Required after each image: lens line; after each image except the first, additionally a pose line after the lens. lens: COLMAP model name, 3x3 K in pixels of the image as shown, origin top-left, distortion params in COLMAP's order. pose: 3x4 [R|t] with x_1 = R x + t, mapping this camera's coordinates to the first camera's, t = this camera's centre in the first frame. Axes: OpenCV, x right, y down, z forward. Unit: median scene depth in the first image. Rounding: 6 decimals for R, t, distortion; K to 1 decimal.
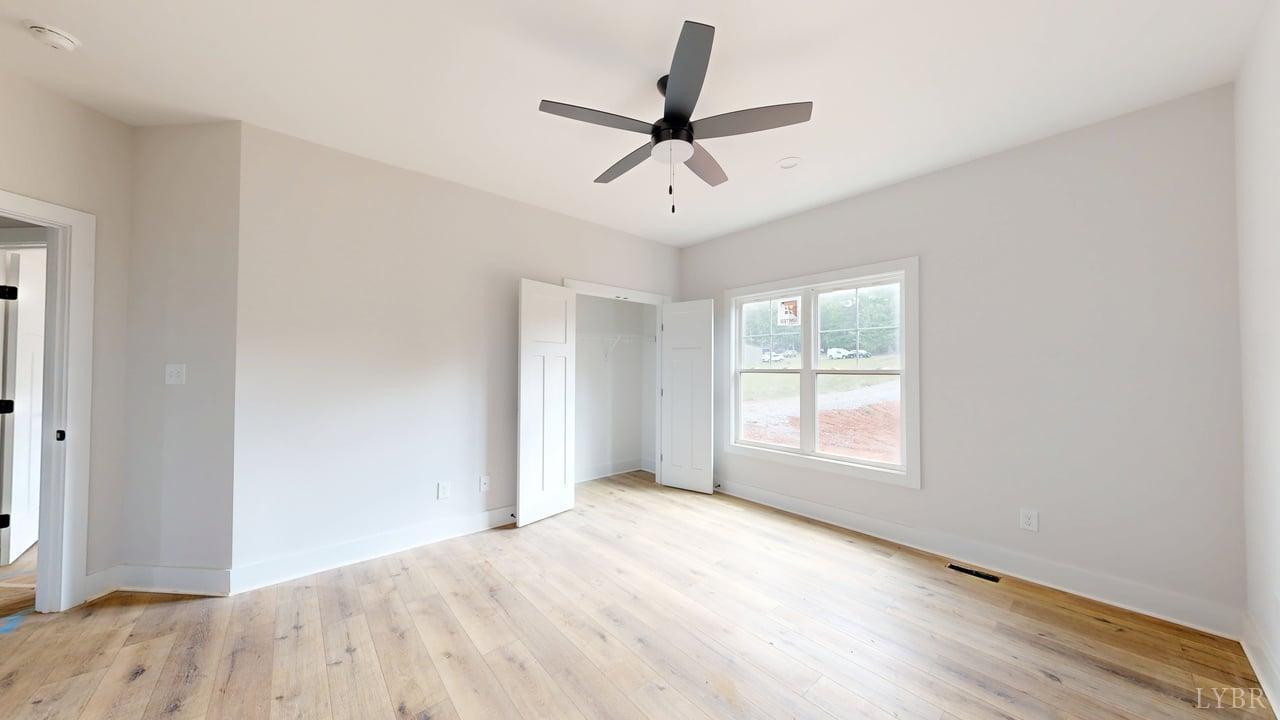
lens RADIAL K [[412.8, 0, 638.4], [0, 412.8, 364.6], [0, 0, 1]] dist [0.002158, 0.000049]
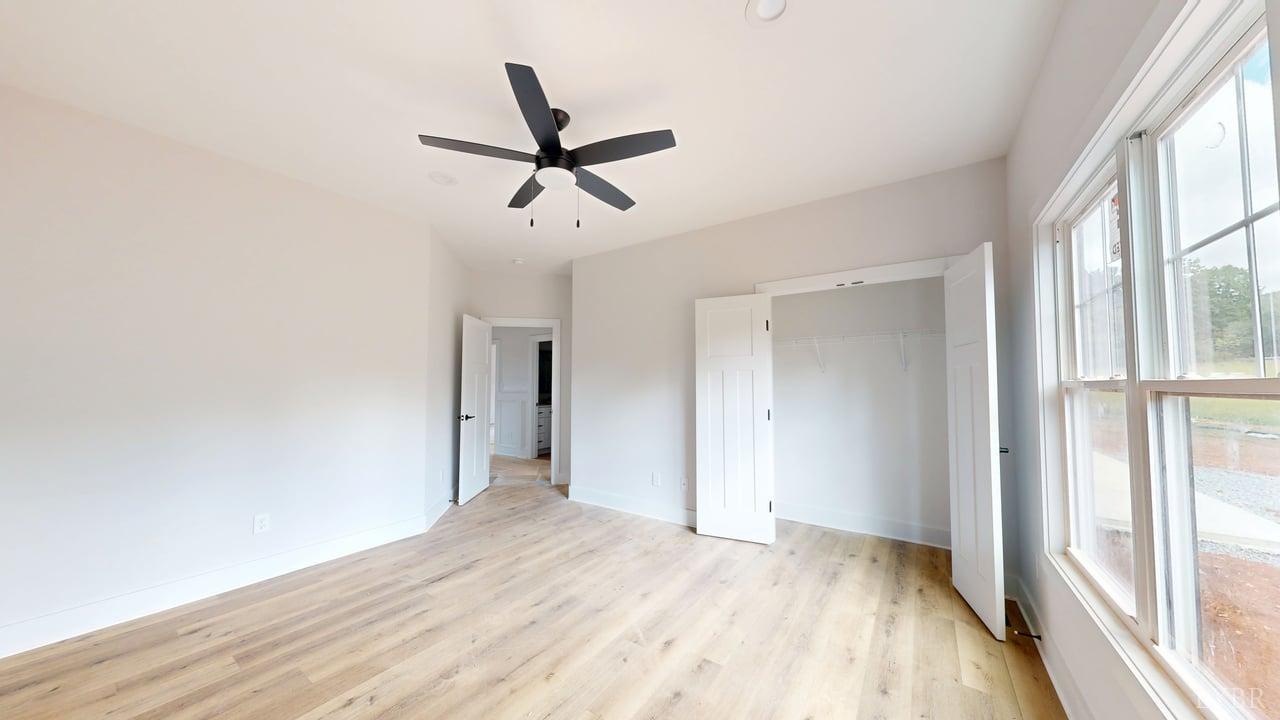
lens RADIAL K [[411.9, 0, 638.3], [0, 411.9, 363.0], [0, 0, 1]] dist [0.012447, 0.000132]
pose [[0.238473, -0.055210, -0.969578, 0.953946], [0.014045, 0.998474, -0.053401, 0.016725], [0.971048, -0.000883, 0.238885, 0.793533]]
